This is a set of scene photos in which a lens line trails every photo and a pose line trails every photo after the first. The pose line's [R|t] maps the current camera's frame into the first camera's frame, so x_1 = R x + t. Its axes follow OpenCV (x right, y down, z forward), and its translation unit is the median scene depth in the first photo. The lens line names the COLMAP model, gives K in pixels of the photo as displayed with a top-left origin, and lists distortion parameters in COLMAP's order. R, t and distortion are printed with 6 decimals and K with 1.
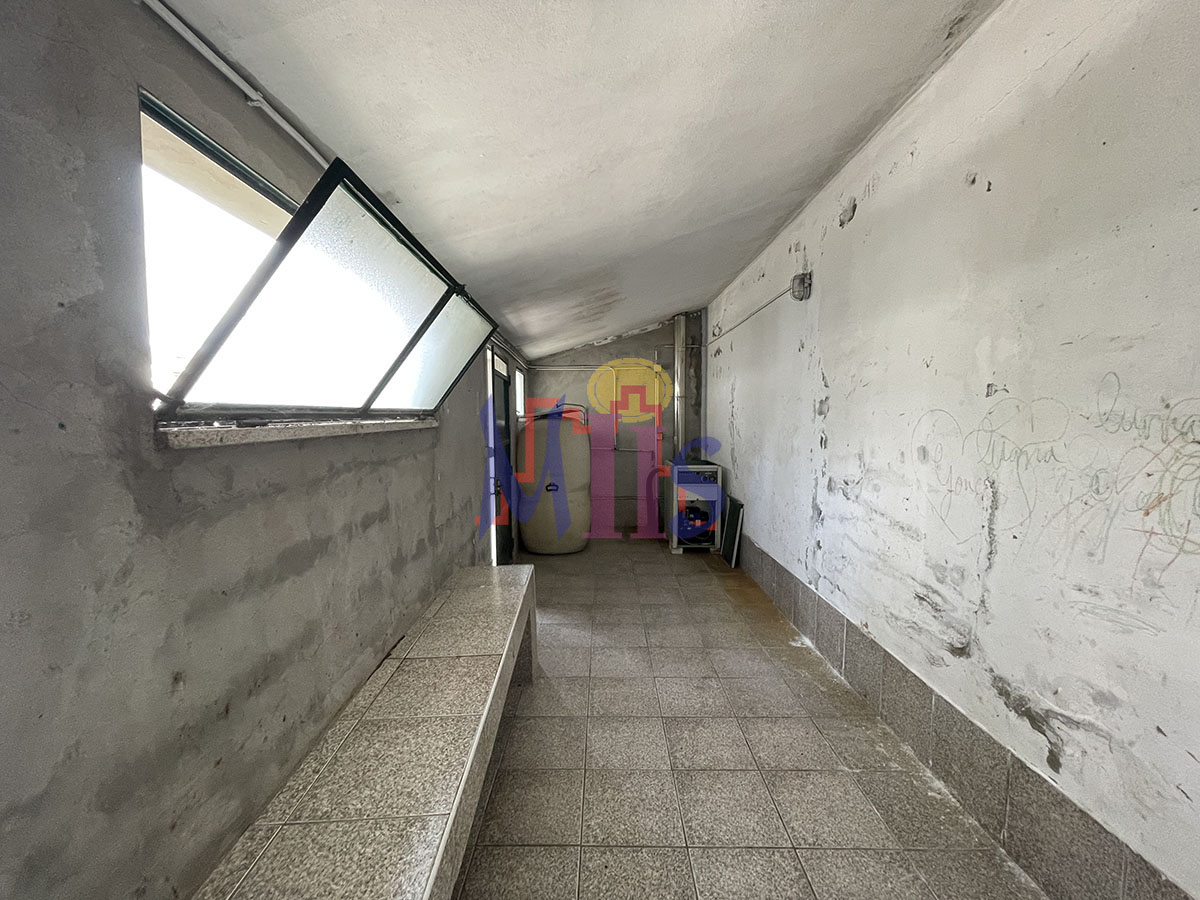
lens RADIAL K [[481.1, 0, 601.3], [0, 481.1, 444.9], [0, 0, 1]] dist [-0.002019, -0.000232]
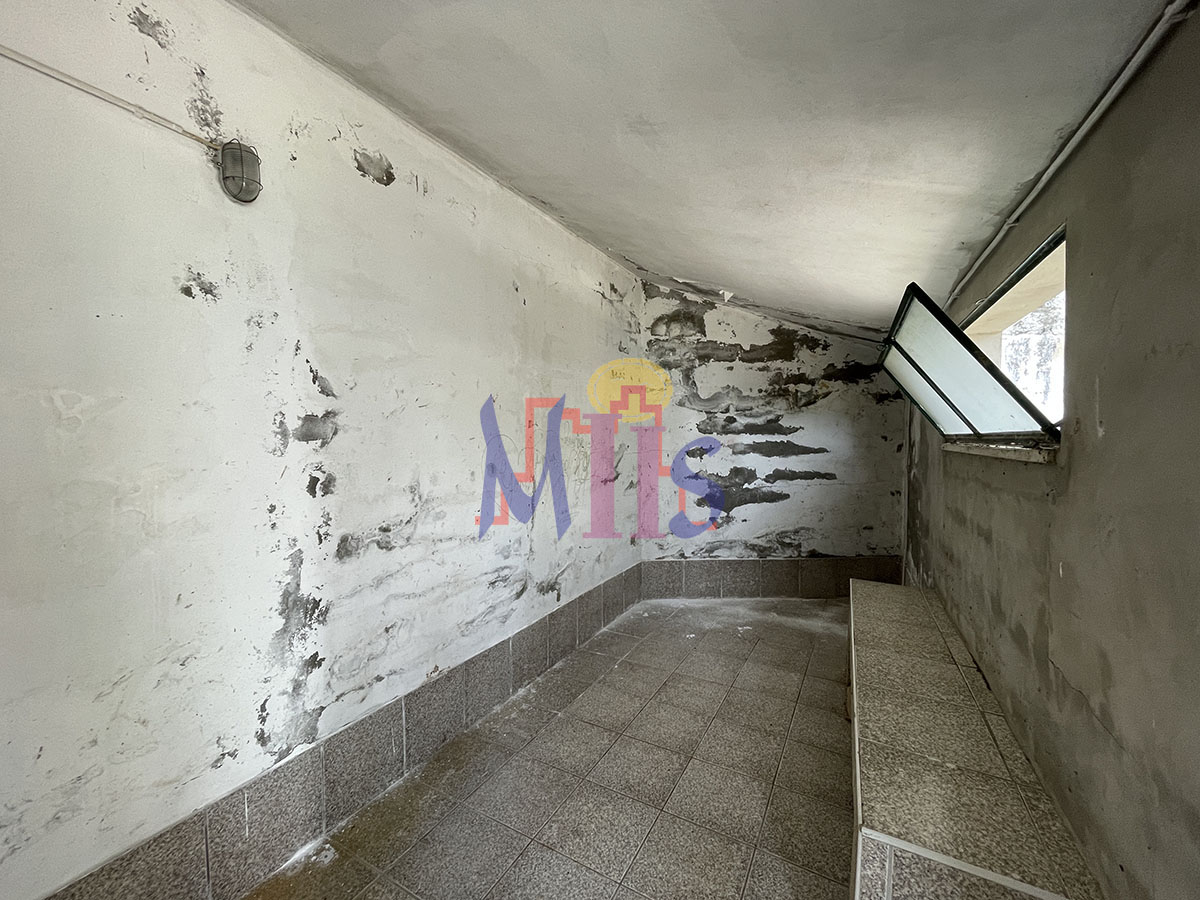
lens RADIAL K [[481.1, 0, 601.3], [0, 481.1, 444.9], [0, 0, 1]] dist [-0.002019, -0.000232]
pose [[-0.873281, -0.007612, 0.487158, -0.212714], [0.031970, 0.996828, 0.072887, -0.136439], [-0.486167, 0.079225, -0.870267, 2.070482]]
